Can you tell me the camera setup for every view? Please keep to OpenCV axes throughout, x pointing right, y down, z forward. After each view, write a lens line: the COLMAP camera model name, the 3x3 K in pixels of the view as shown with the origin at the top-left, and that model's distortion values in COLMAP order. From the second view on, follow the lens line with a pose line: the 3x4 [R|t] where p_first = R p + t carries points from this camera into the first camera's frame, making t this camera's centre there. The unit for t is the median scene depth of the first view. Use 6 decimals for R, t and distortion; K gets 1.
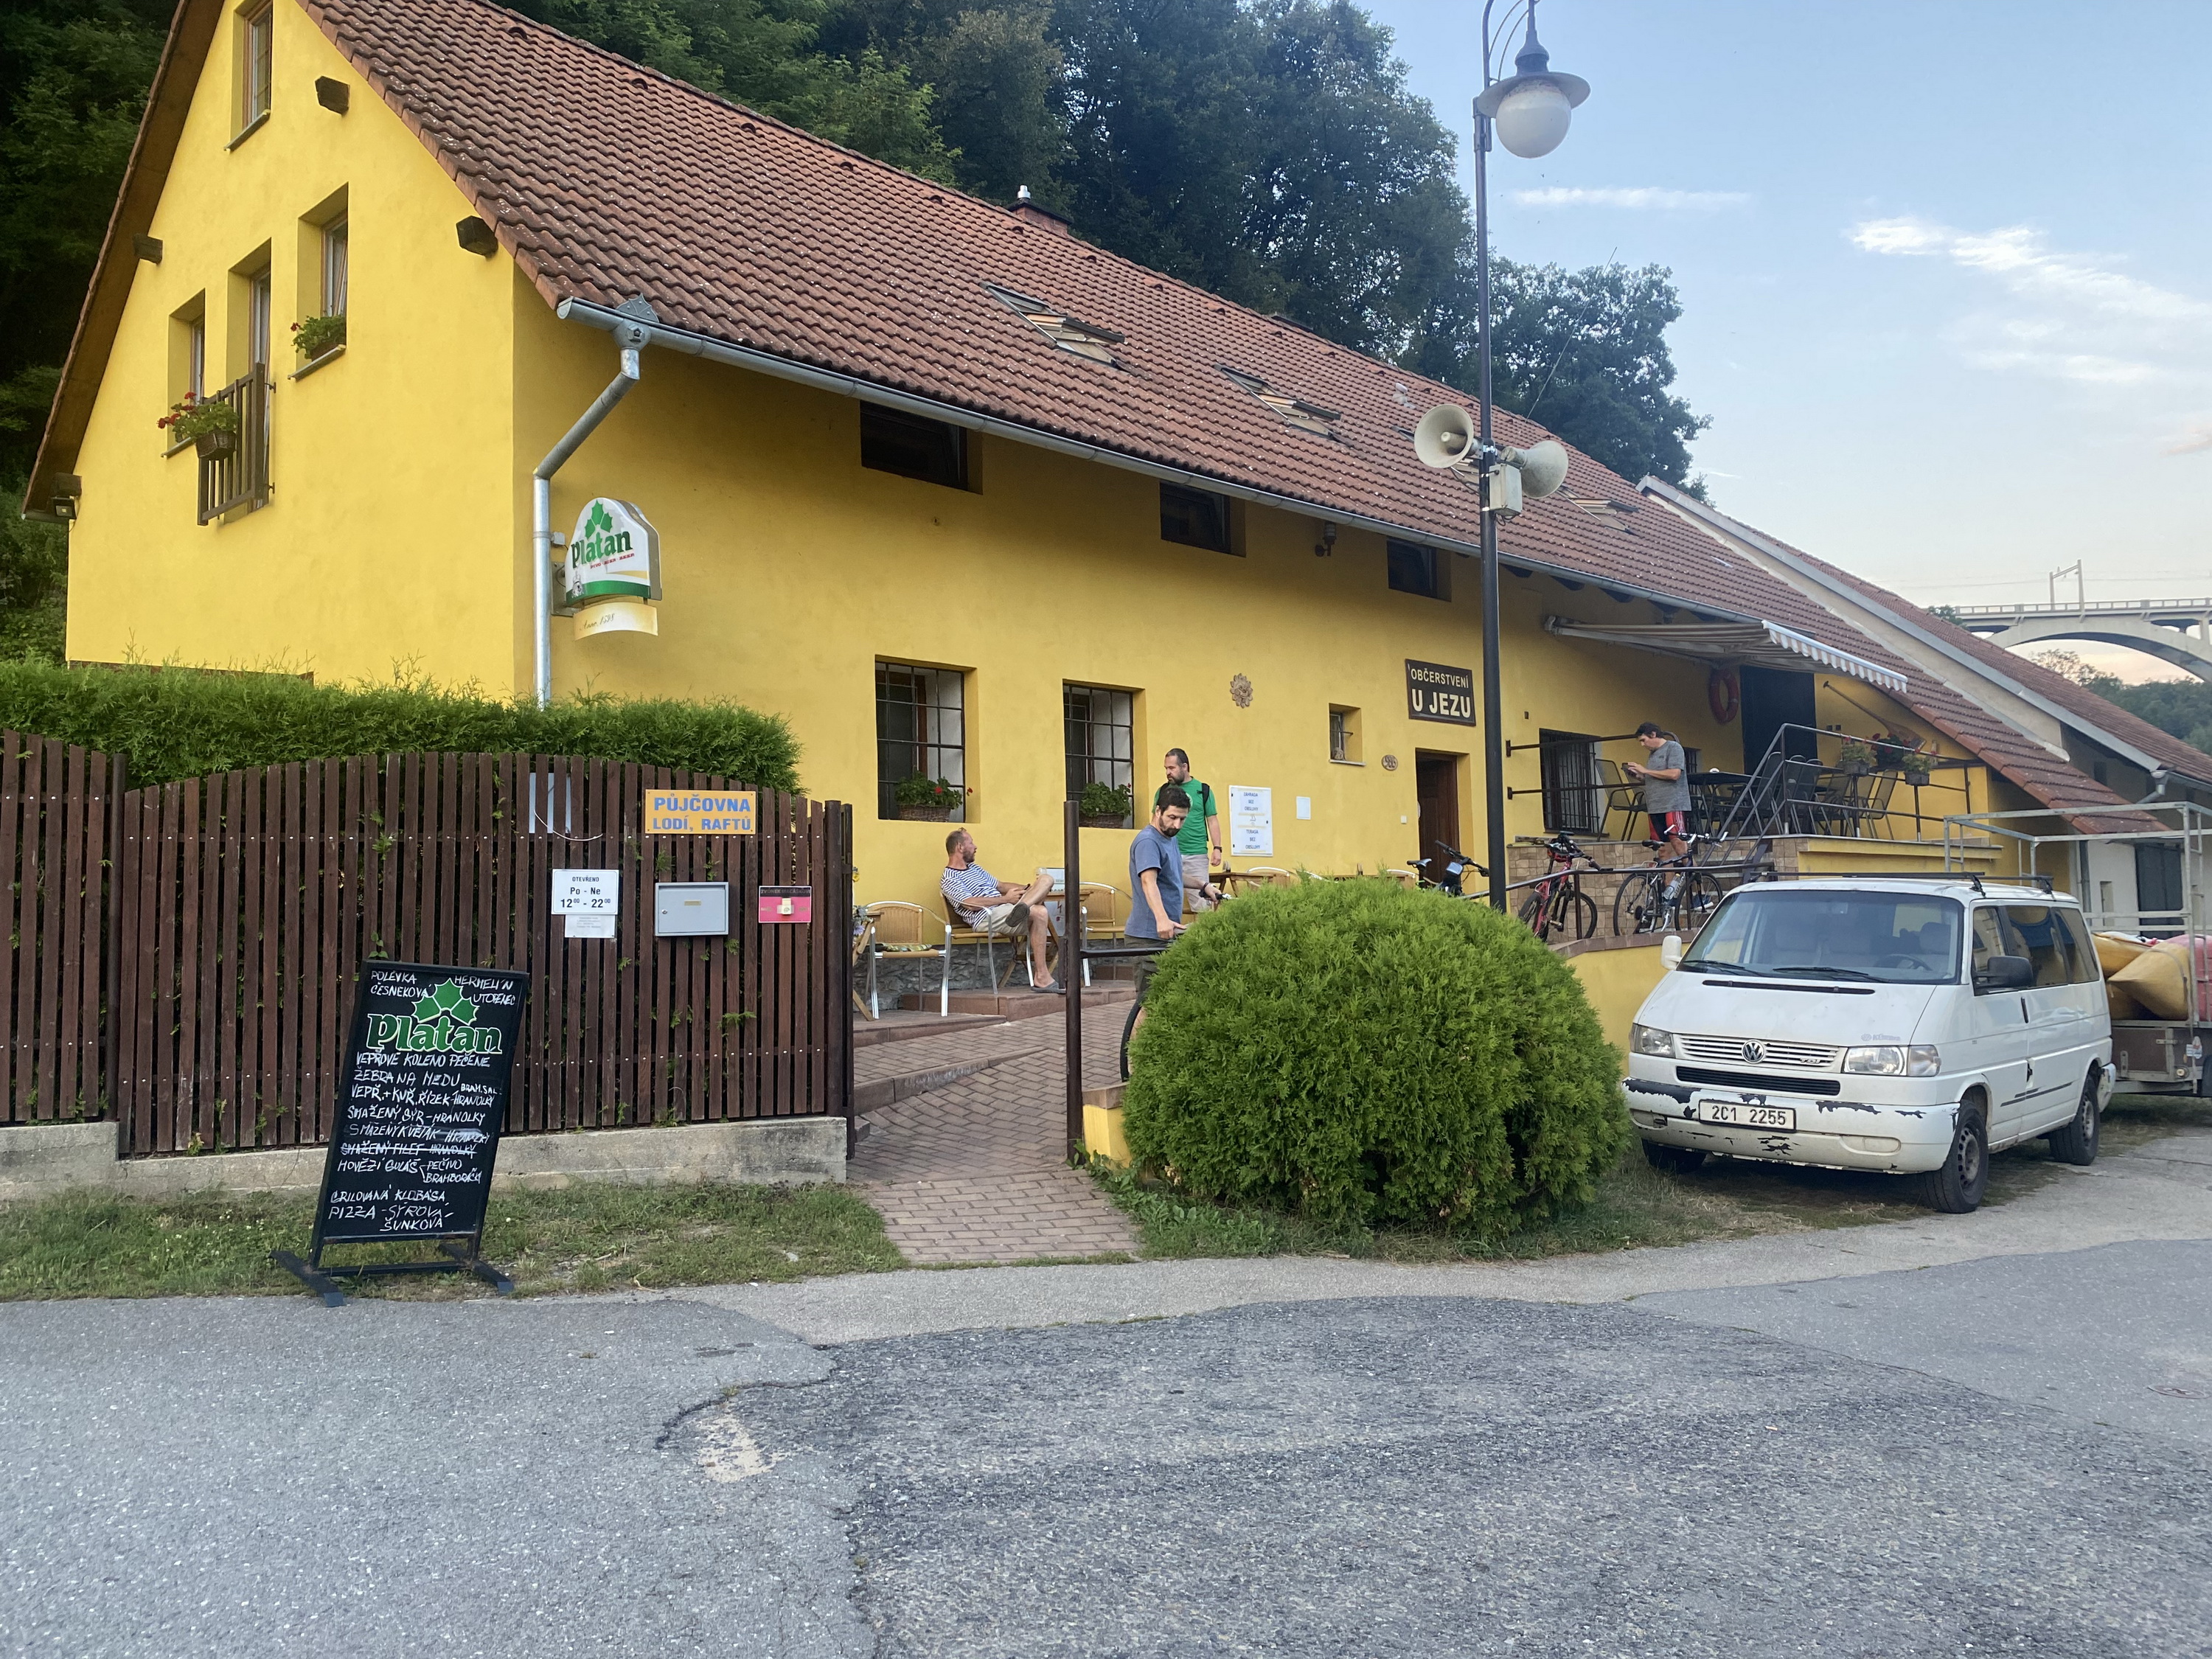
lens RADIAL K [[1685.7, 0, 1104.1], [0, 1685.7, 826.0], [0, 0, 1]] dist [-0.010540, 0.005692]
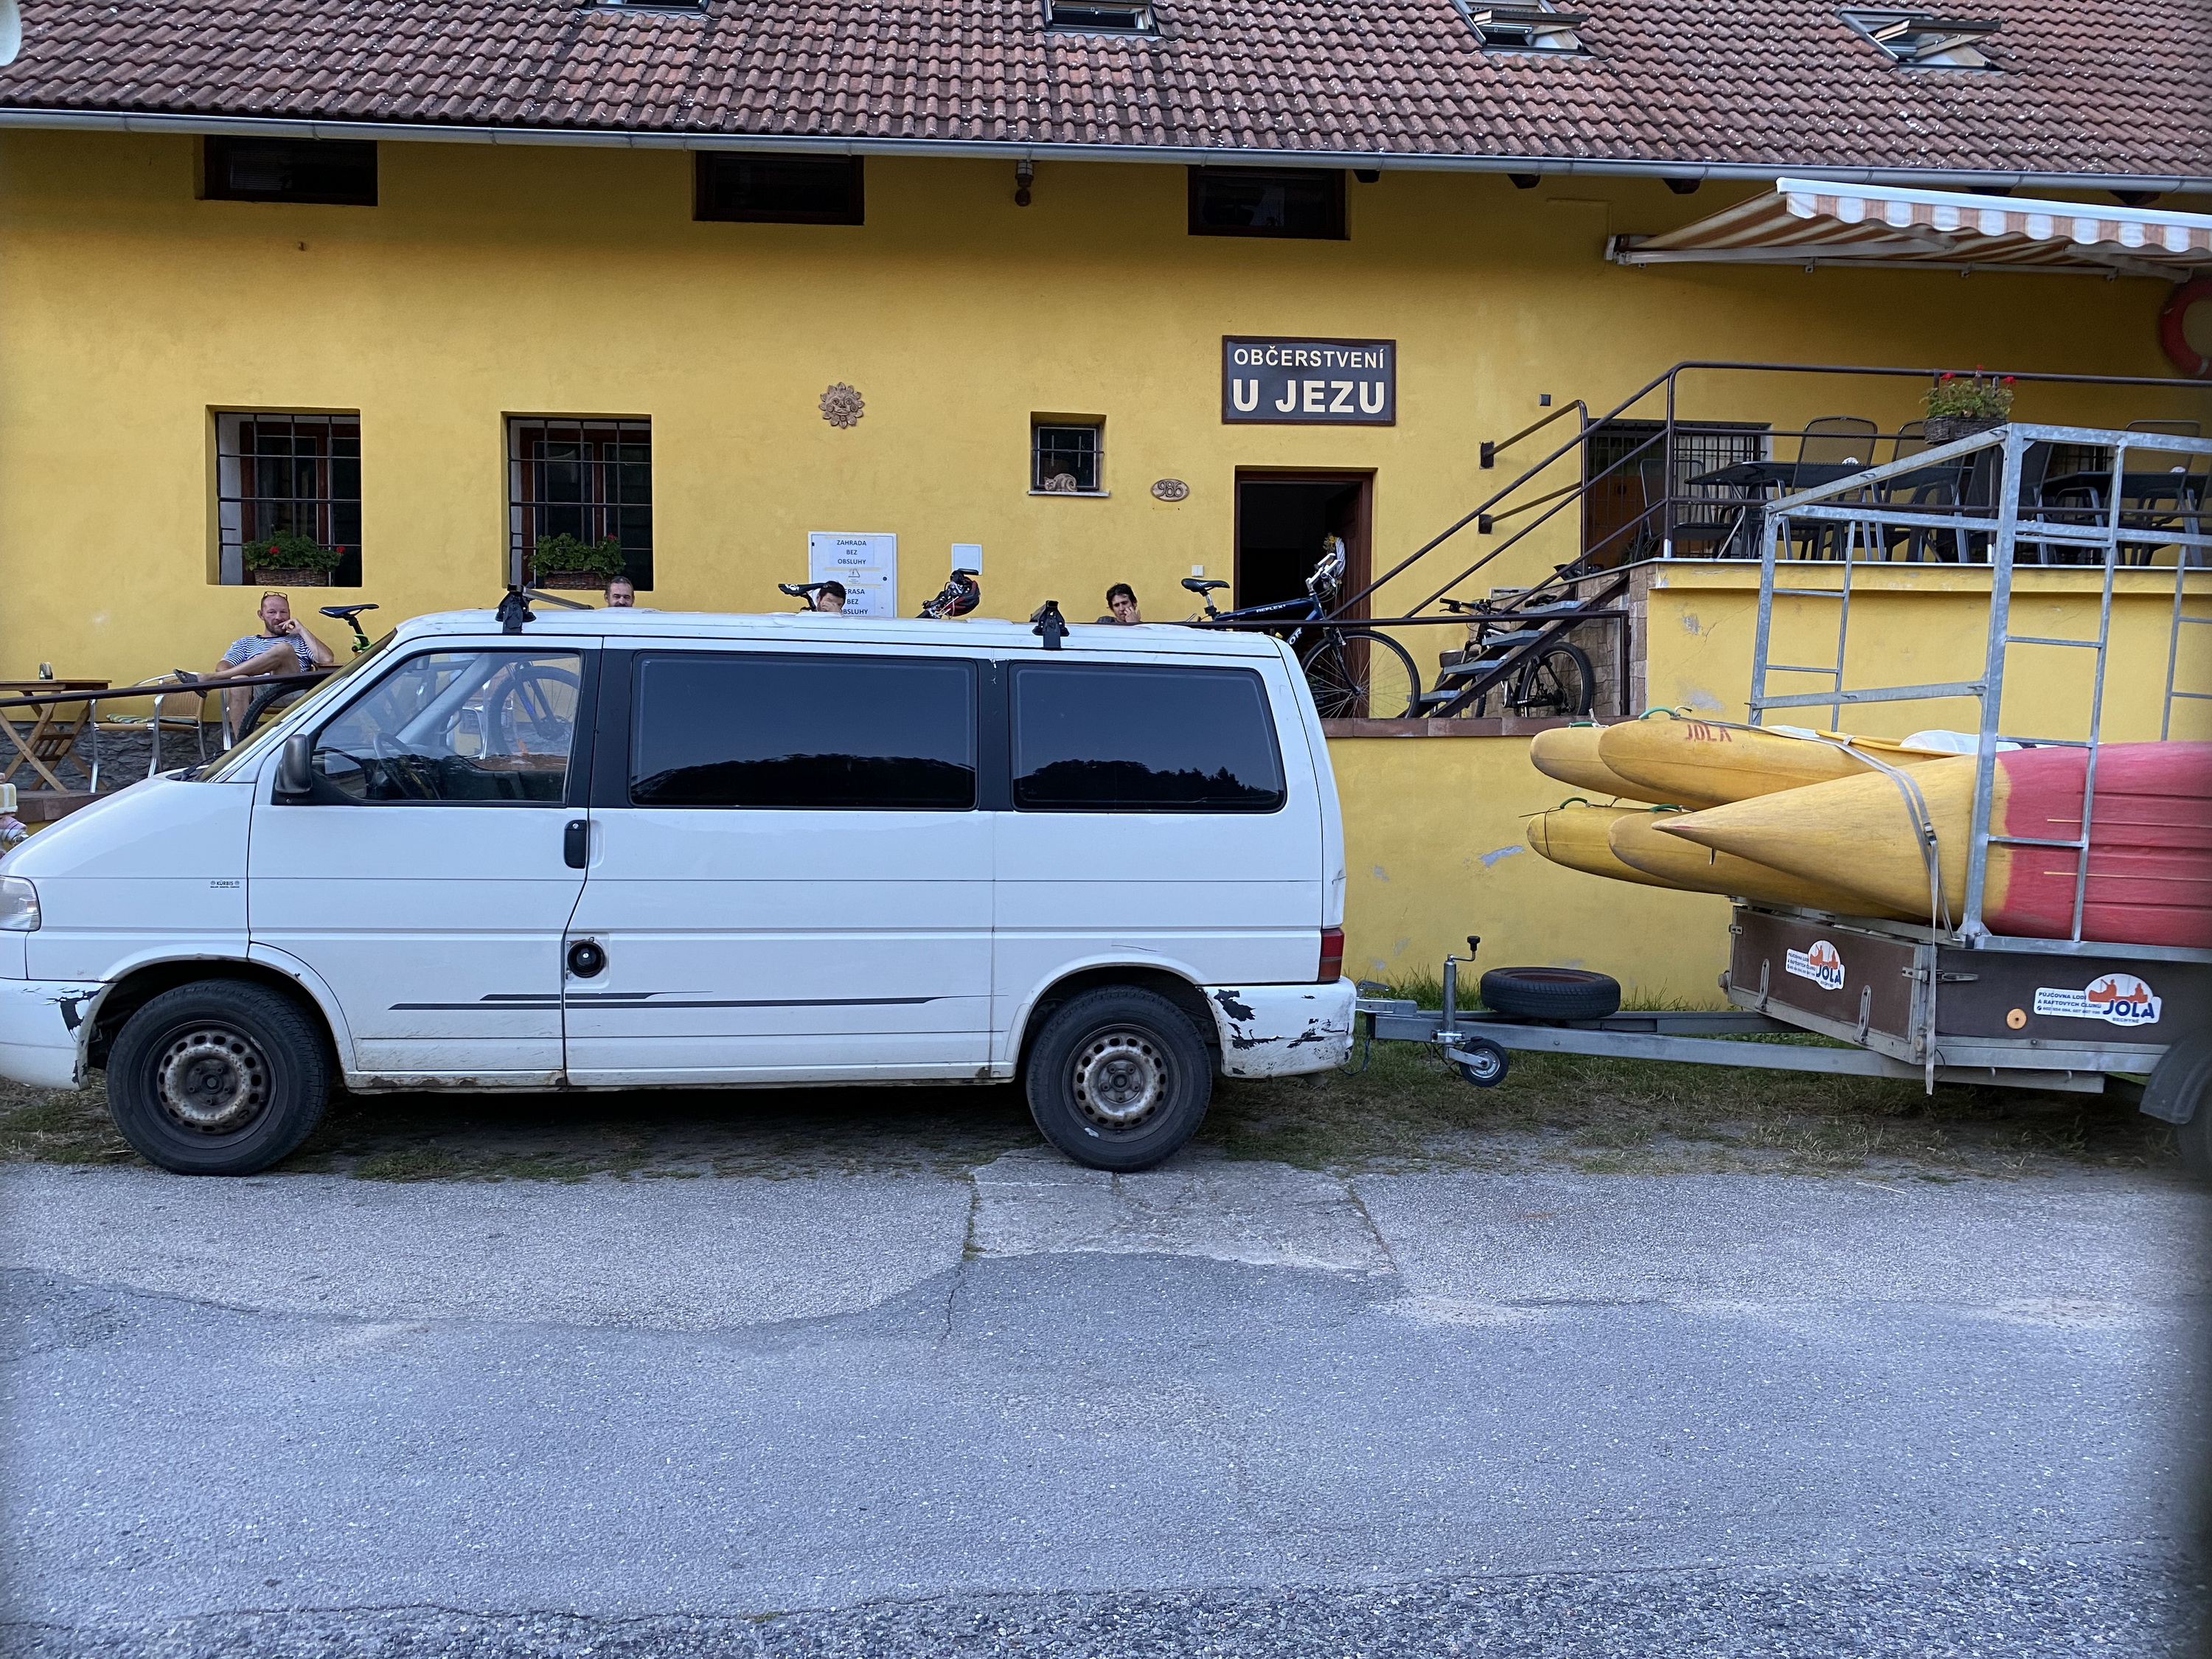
lens RADIAL K [[1685.7, 0, 1105.9], [0, 1685.7, 824.6], [0, 0, 1]] dist [-0.010540, 0.005692]
pose [[0.735080, 0.019029, -0.677713, 0.596942], [0.013542, 0.998995, 0.042738, 0.066346], [0.677845, -0.040593, 0.734083, 0.457245]]
